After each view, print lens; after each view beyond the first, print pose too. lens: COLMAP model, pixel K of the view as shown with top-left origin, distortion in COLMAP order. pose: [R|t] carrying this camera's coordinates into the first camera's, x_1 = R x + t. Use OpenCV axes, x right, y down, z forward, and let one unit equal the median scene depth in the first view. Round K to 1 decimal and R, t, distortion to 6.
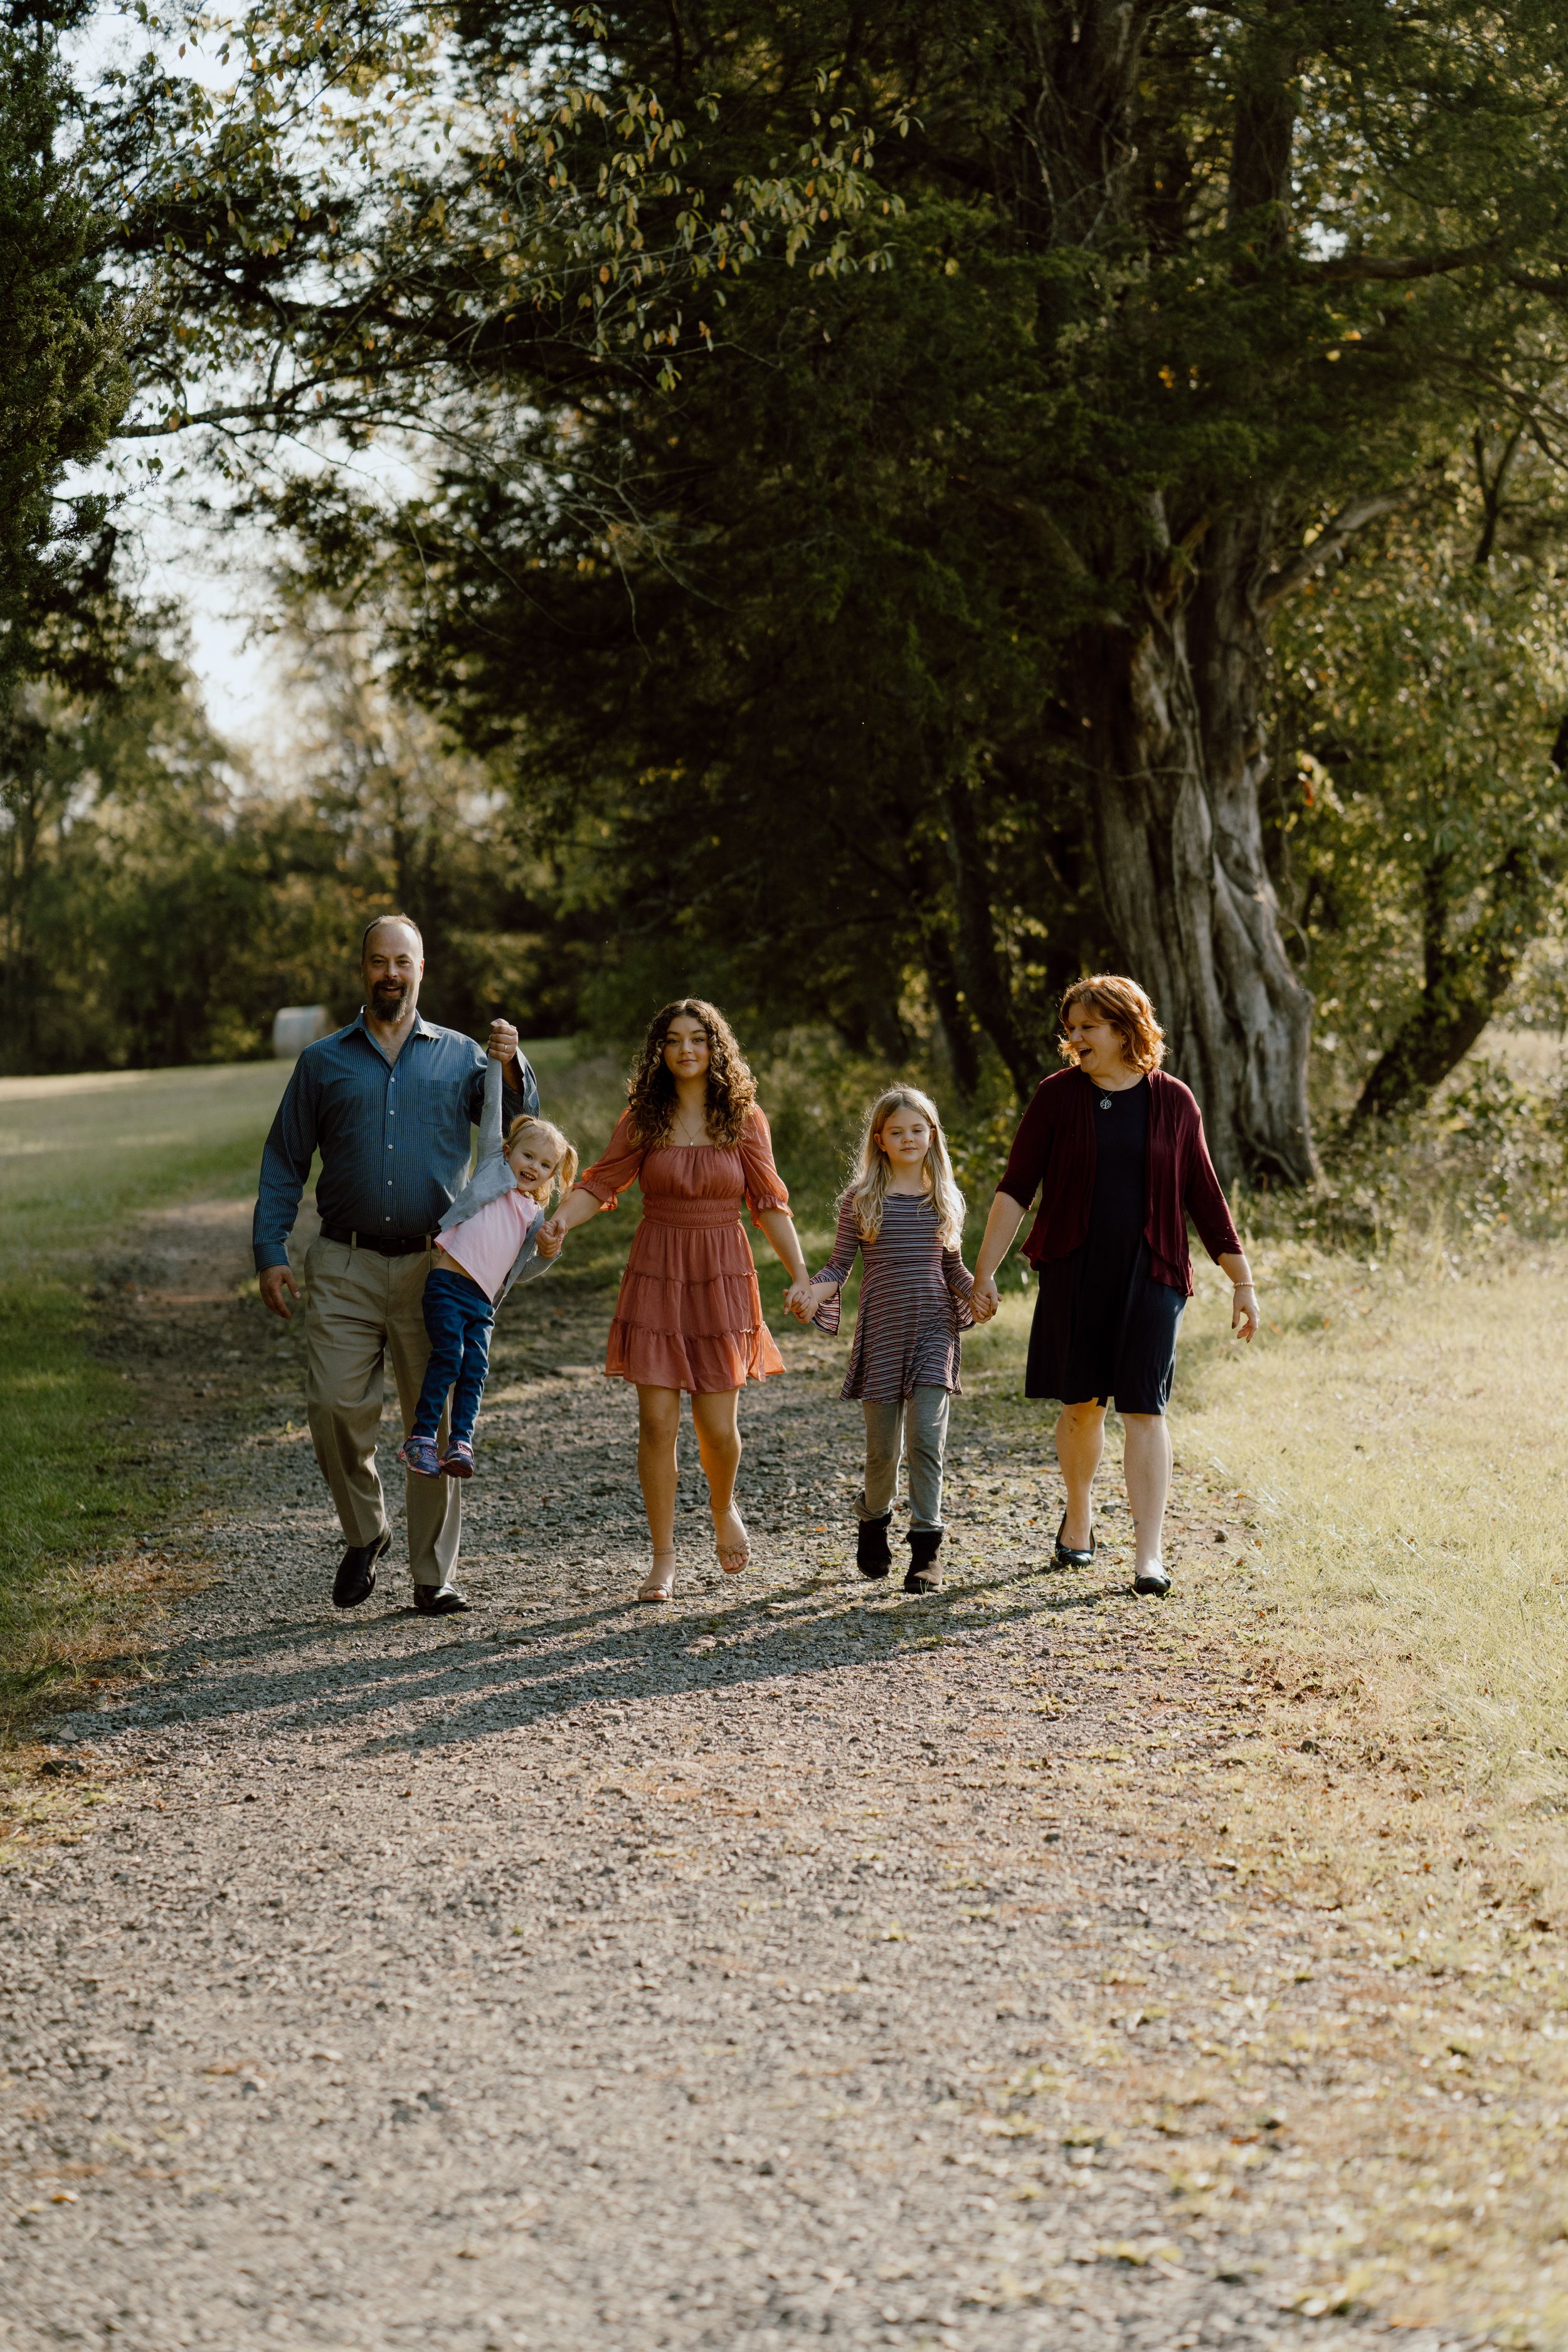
lens RADIAL K [[5789.7, 0, 782.7], [0, 5789.7, 1174.6], [0, 0, 1]] dist [0.145897, 0.000000]
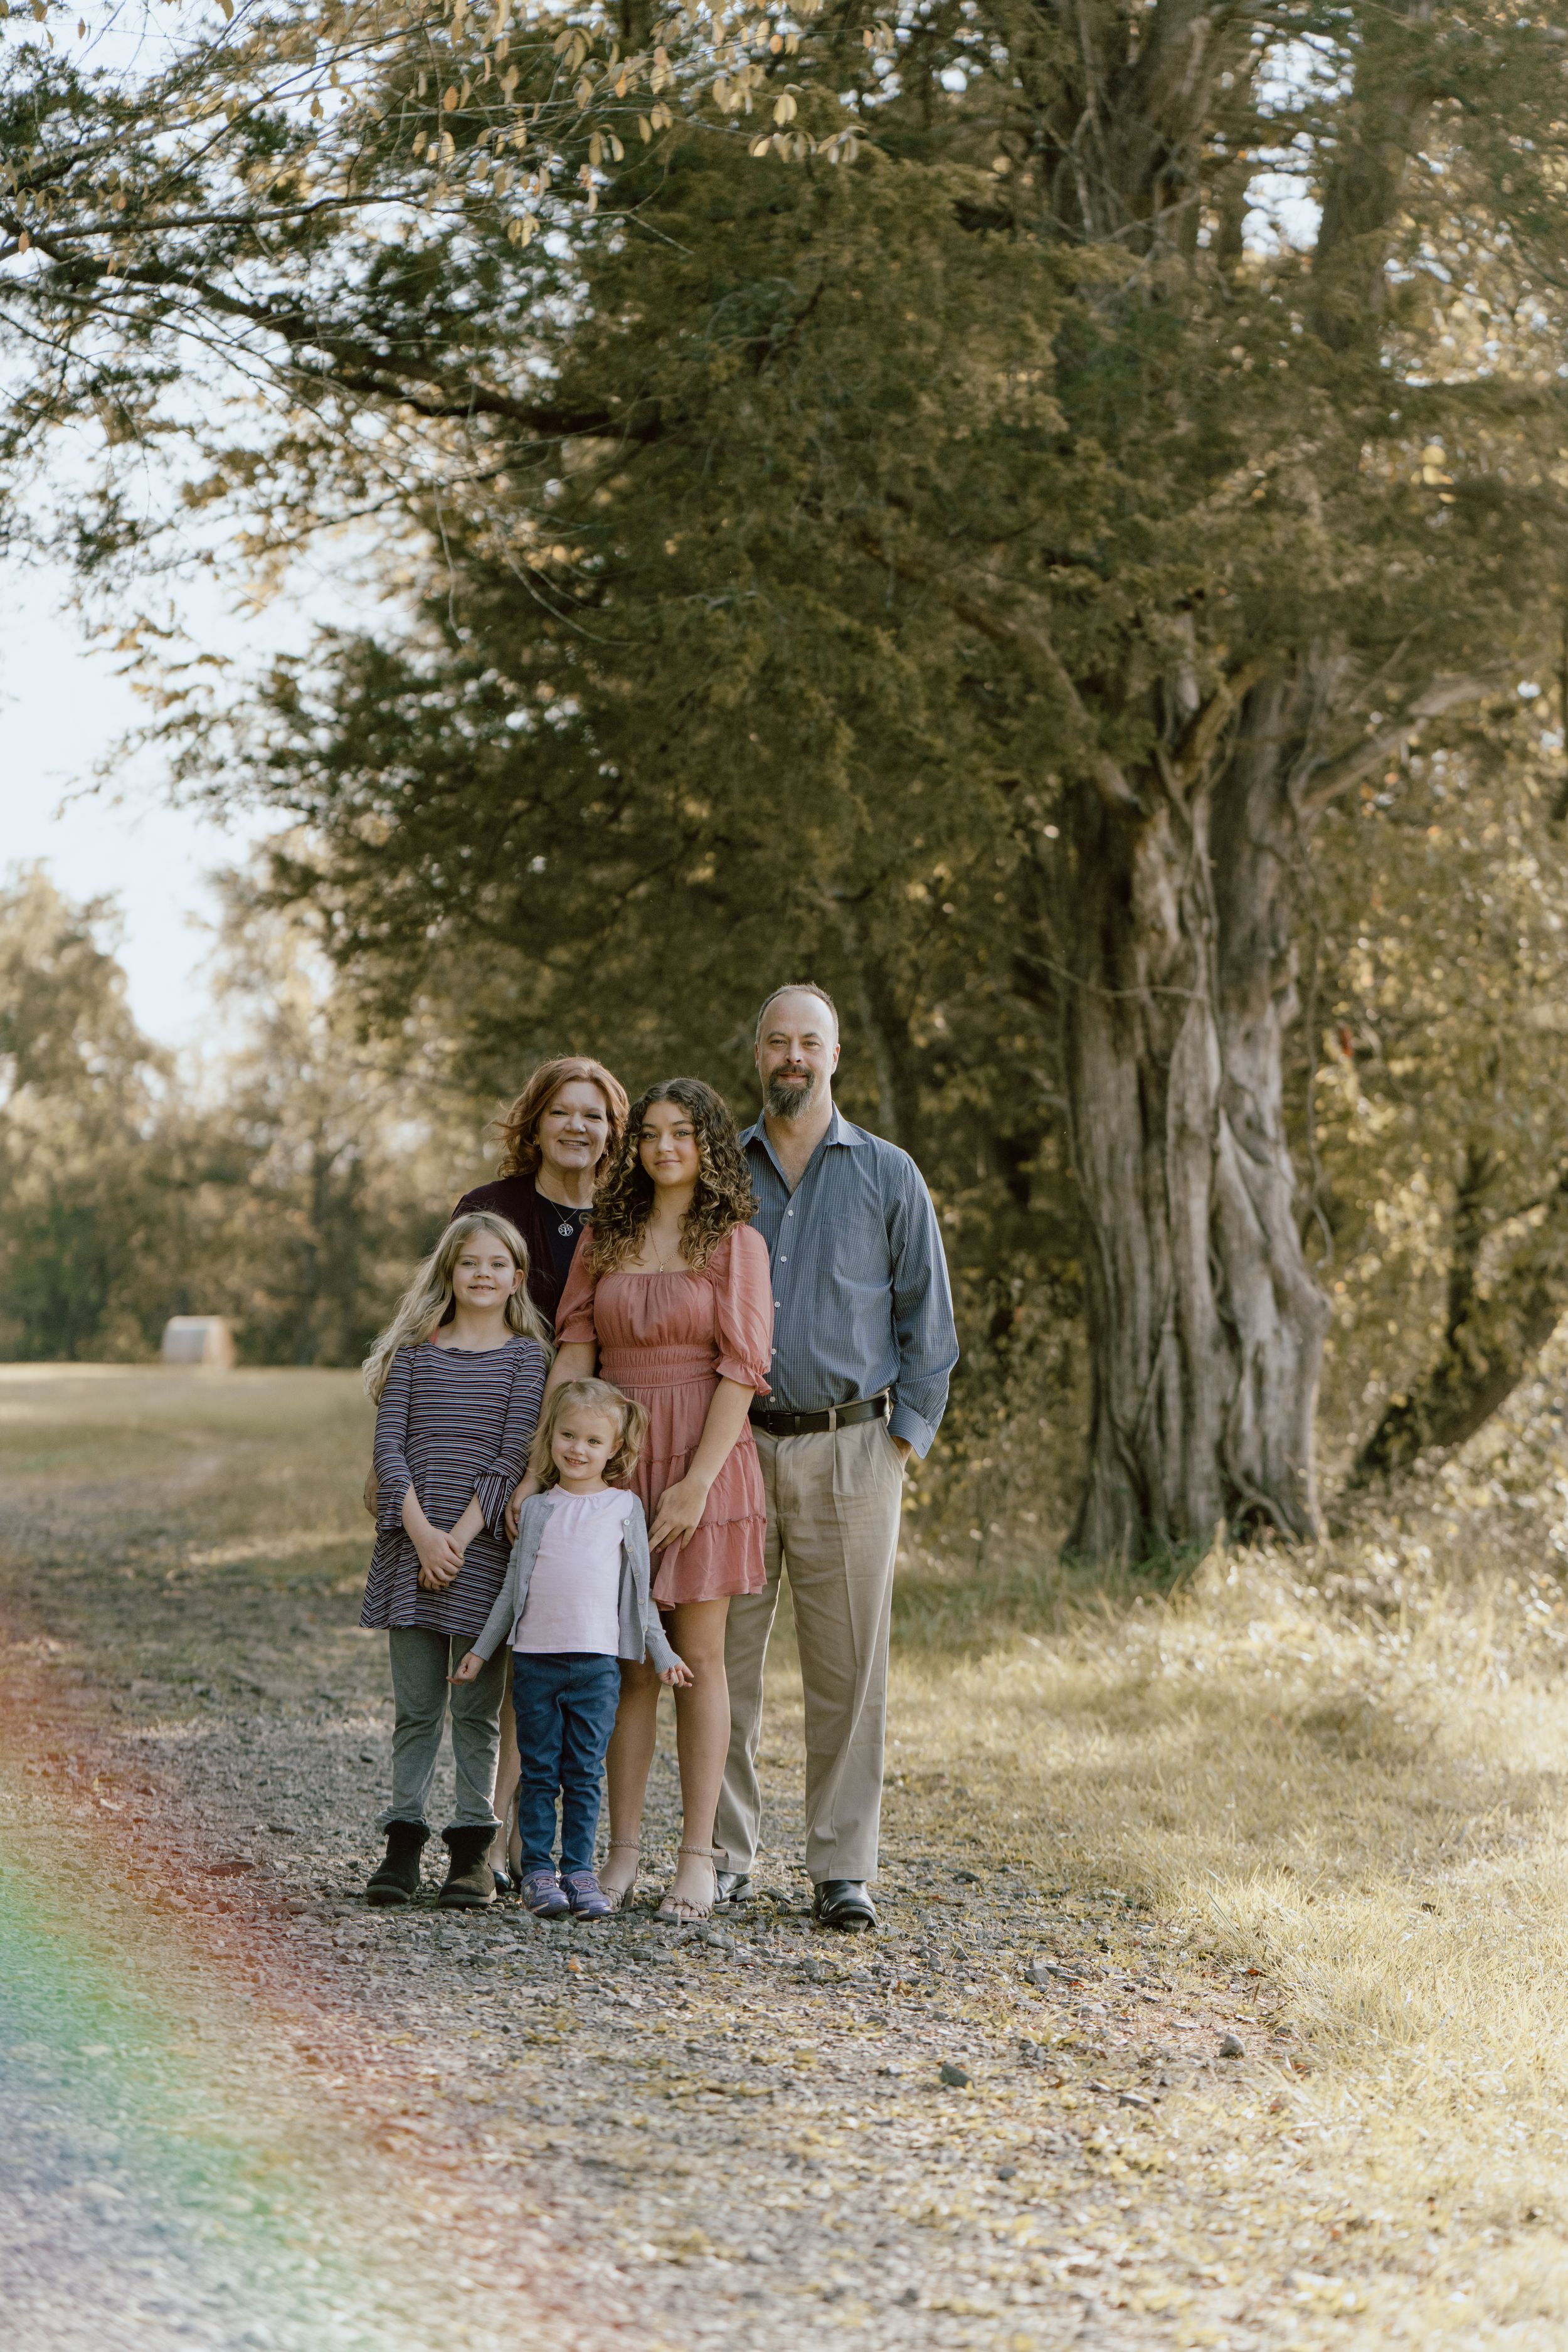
lens RADIAL K [[5789.7, 0, 789.2], [0, 5789.7, 1178.7], [0, 0, 1]] dist [0.145897, 0.000000]
pose [[0.995774, 0.091218, 0.010679, 0.009685], [-0.090329, 0.993749, -0.065595, 0.010135], [-0.016595, 0.064353, 0.997789, 0.229868]]
